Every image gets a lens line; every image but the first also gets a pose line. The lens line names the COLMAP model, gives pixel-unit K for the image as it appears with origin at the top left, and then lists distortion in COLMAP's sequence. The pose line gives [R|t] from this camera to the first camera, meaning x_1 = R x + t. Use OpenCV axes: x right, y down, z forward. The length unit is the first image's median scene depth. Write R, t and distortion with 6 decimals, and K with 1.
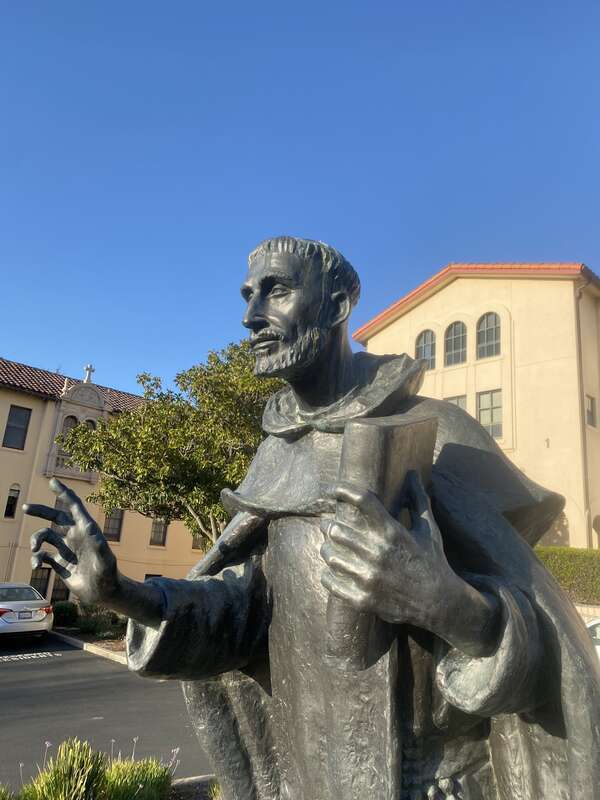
lens RADIAL K [[634.7, 0, 310.7], [0, 634.7, 399.7], [0, 0, 1]] dist [0.071641, -0.102932]
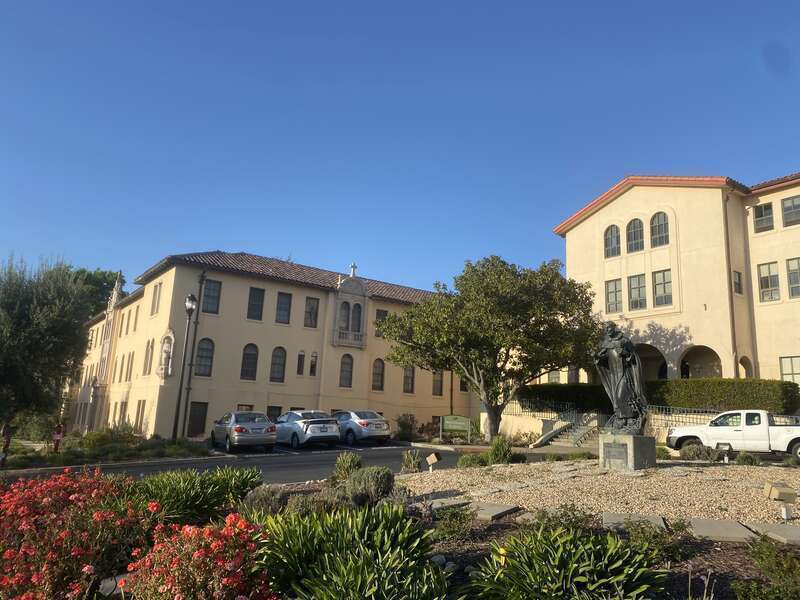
lens RADIAL K [[616.5, 0, 396.0], [0, 616.5, 297.3], [0, 0, 1]] dist [0.068136, -0.087161]
pose [[0.986225, -0.058247, -0.154813, -0.081317], [0.066791, 0.996485, 0.050565, -0.061086], [0.151323, -0.060209, 0.986649, -0.413062]]
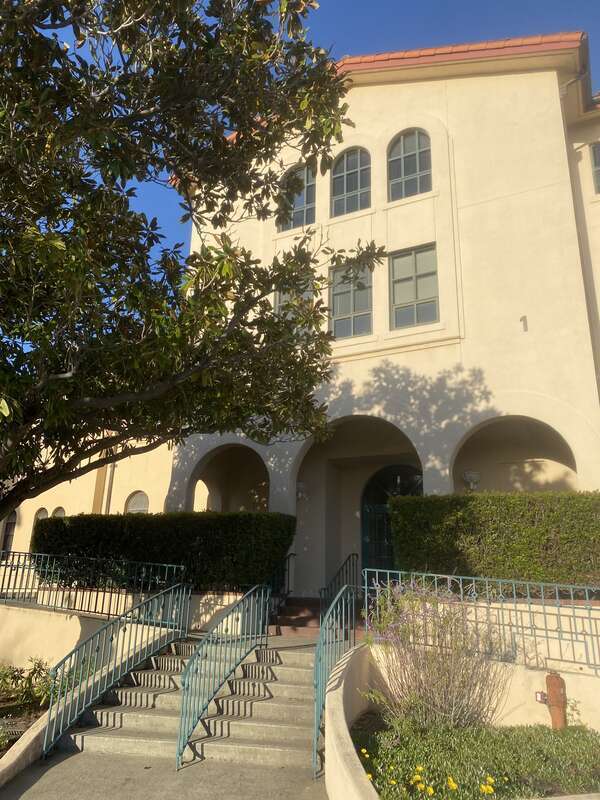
lens RADIAL K [[616.5, 0, 300.0], [0, 616.5, 400.0], [0, 0, 1]] dist [0.068136, -0.087161]
pose [[0.946426, 0.054336, 0.318317, 0.005545], [-0.047036, 0.998425, -0.030579, 0.145268], [-0.319477, 0.013969, 0.947491, 0.478748]]
